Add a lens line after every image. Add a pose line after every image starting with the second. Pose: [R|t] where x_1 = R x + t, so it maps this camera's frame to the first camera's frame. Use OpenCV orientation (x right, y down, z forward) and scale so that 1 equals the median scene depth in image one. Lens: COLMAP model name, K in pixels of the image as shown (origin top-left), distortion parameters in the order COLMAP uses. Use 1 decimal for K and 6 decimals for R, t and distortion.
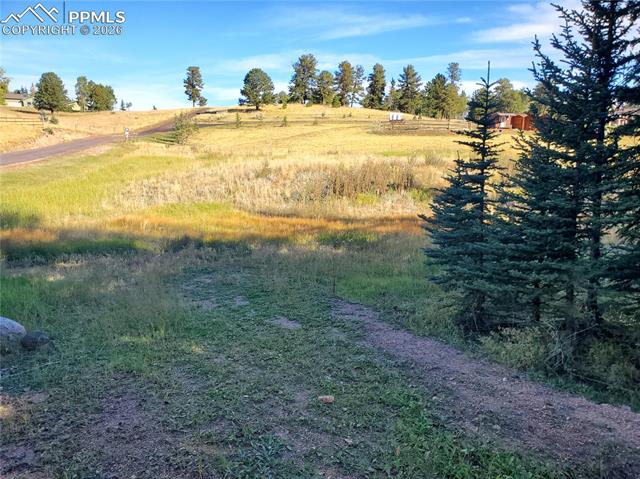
lens RADIAL K [[496.4, 0, 315.9], [0, 496.4, 210.3], [0, 0, 1]] dist [0.023224, -0.015756]
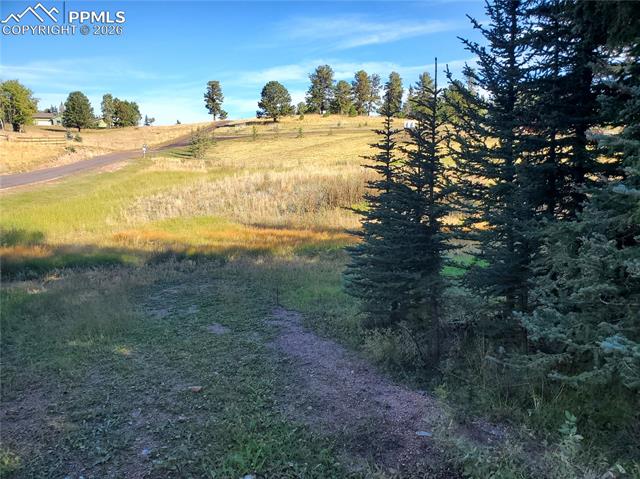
lens RADIAL K [[496.4, 0, 333.0], [0, 496.4, 228.2], [0, 0, 1]] dist [0.023224, -0.015756]
pose [[0.998902, -0.019205, -0.042739, 0.100311], [0.020171, 0.999548, 0.022307, -0.008948], [0.042291, -0.023144, 0.998837, -0.048884]]
